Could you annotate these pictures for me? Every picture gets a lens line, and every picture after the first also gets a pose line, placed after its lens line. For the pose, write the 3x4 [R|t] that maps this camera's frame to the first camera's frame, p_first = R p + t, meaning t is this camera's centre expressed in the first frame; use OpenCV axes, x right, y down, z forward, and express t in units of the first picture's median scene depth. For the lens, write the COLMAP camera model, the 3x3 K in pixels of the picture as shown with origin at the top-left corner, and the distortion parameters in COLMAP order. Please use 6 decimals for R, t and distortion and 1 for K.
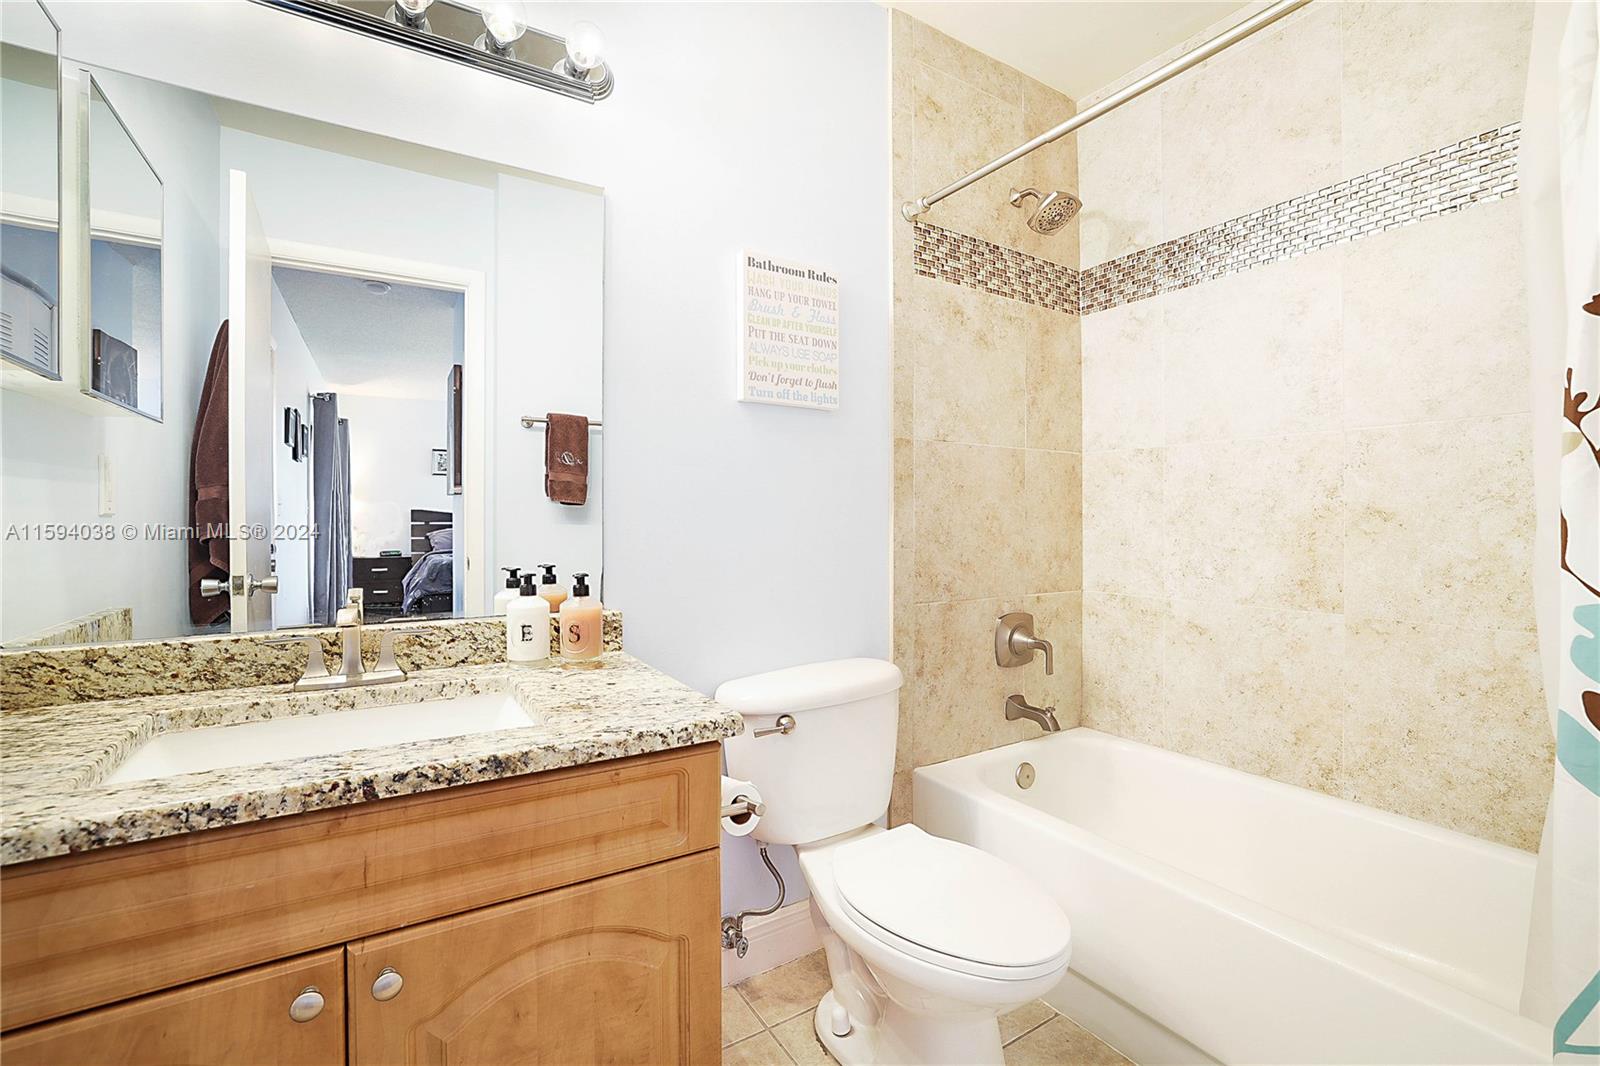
lens RADIAL K [[688.7, 0, 799.7], [0, 688.7, 527.4], [0, 0, 1]] dist [-0.042970, 0.017677]
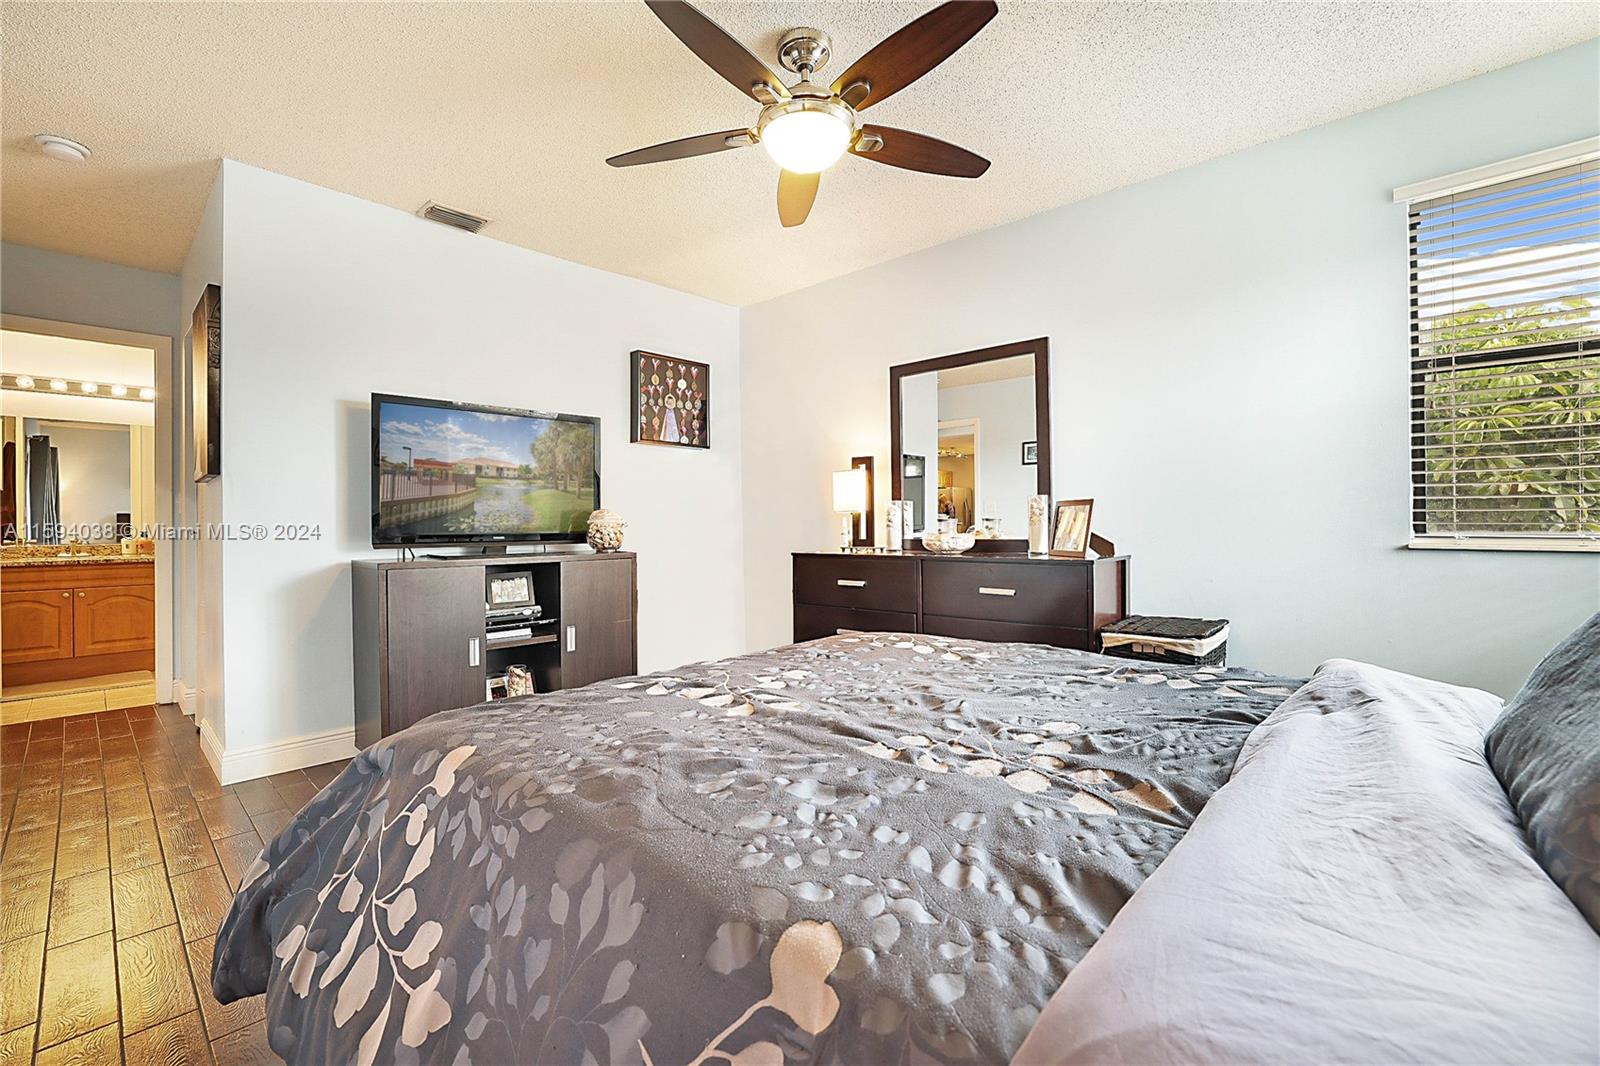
lens RADIAL K [[688.7, 0, 799.7], [0, 688.7, 527.4], [0, 0, 1]] dist [-0.042970, 0.017677]
pose [[0.967145, -0.004111, 0.254192, 3.610835], [0.004317, 0.999991, -0.000254, 0.086963], [-0.254189, 0.001343, 0.967154, -5.704197]]
